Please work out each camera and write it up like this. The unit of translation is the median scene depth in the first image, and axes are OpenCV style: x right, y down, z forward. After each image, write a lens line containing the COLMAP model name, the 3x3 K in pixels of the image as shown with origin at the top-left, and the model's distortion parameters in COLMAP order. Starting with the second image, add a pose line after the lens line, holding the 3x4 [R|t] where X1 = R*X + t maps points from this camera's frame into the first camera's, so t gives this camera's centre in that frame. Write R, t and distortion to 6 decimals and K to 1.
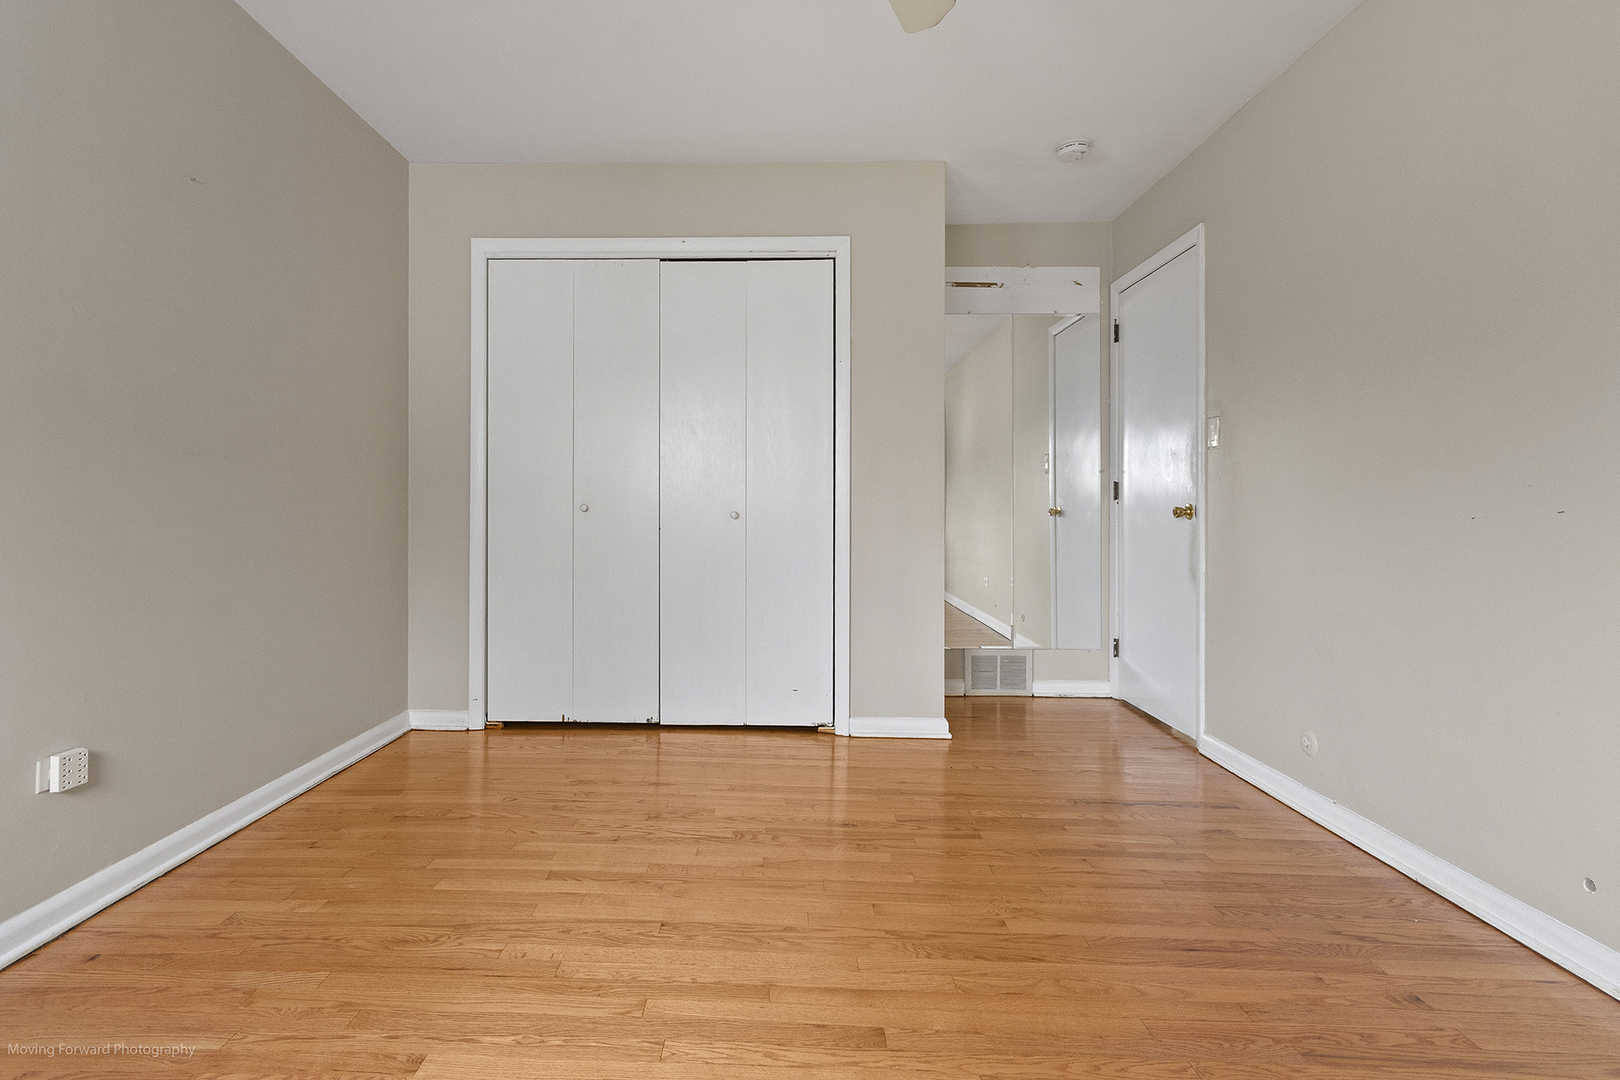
lens RADIAL K [[748.3, 0, 809.3], [0, 748.3, 535.0], [0, 0, 1]] dist [0.002343, 0.000311]
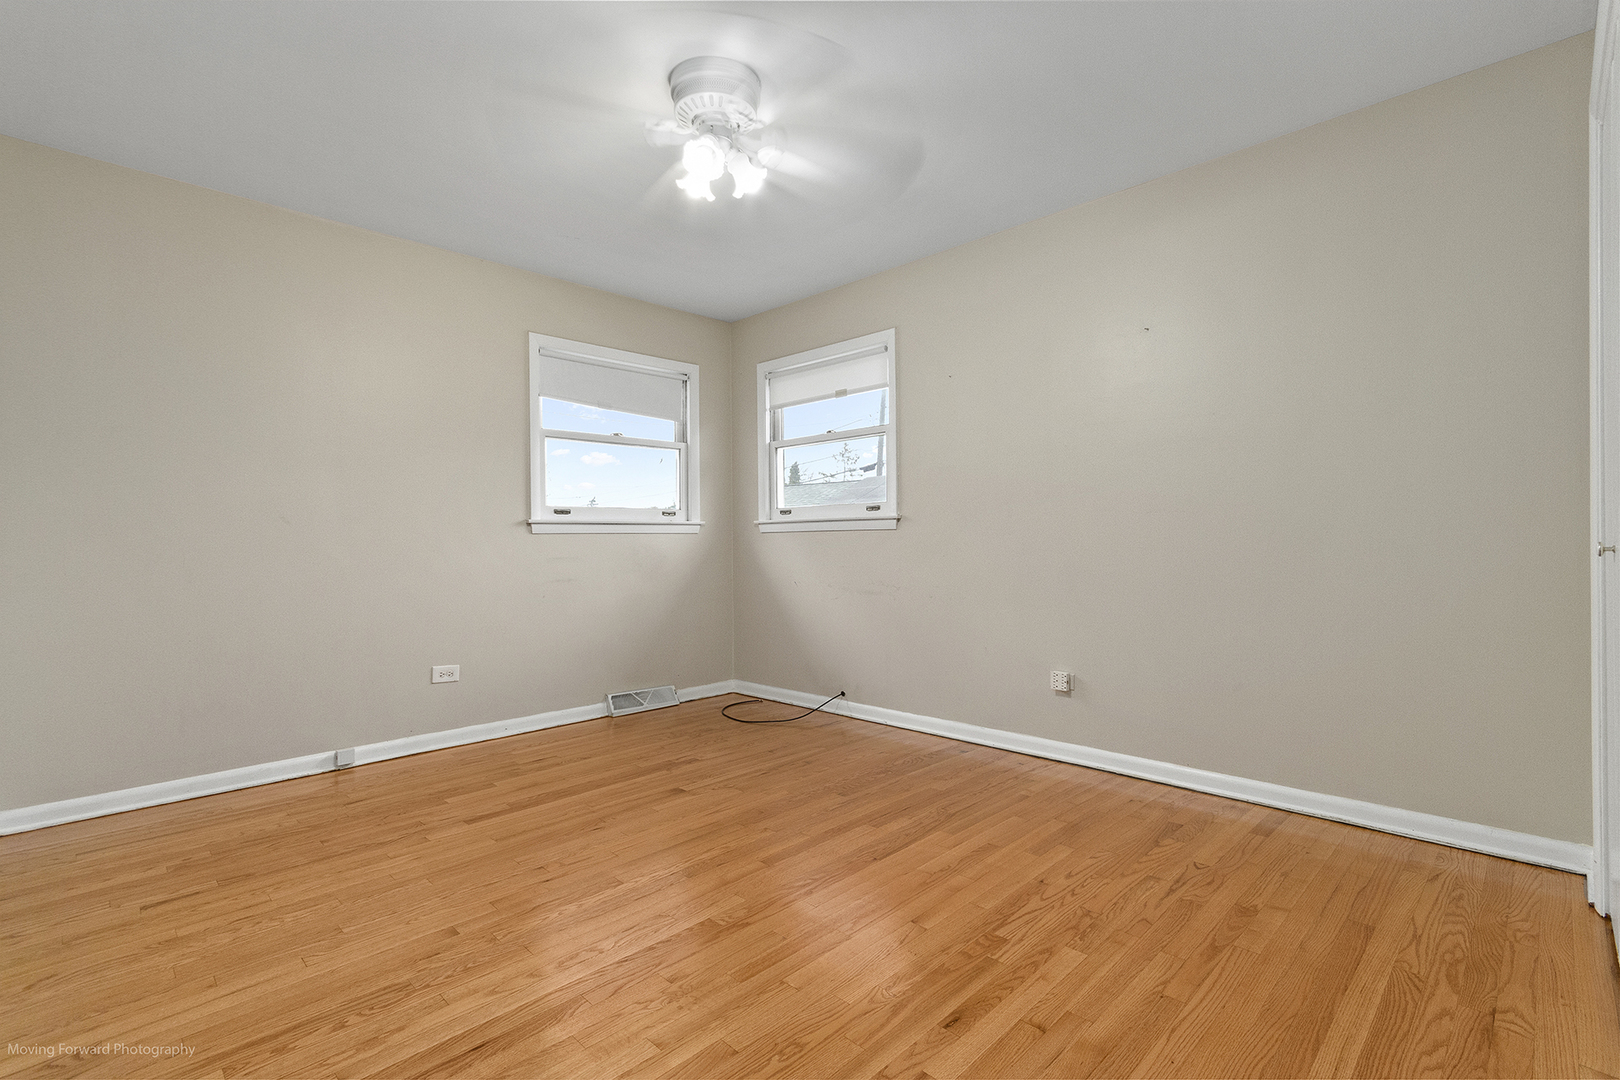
lens RADIAL K [[748.3, 0, 805.7], [0, 748.3, 540.4], [0, 0, 1]] dist [0.002343, 0.000311]
pose [[-0.720742, -0.000042, -0.693203, 0.827781], [-0.016292, 0.999725, 0.016878, -0.077333], [0.693011, 0.023459, -0.720545, 1.856397]]
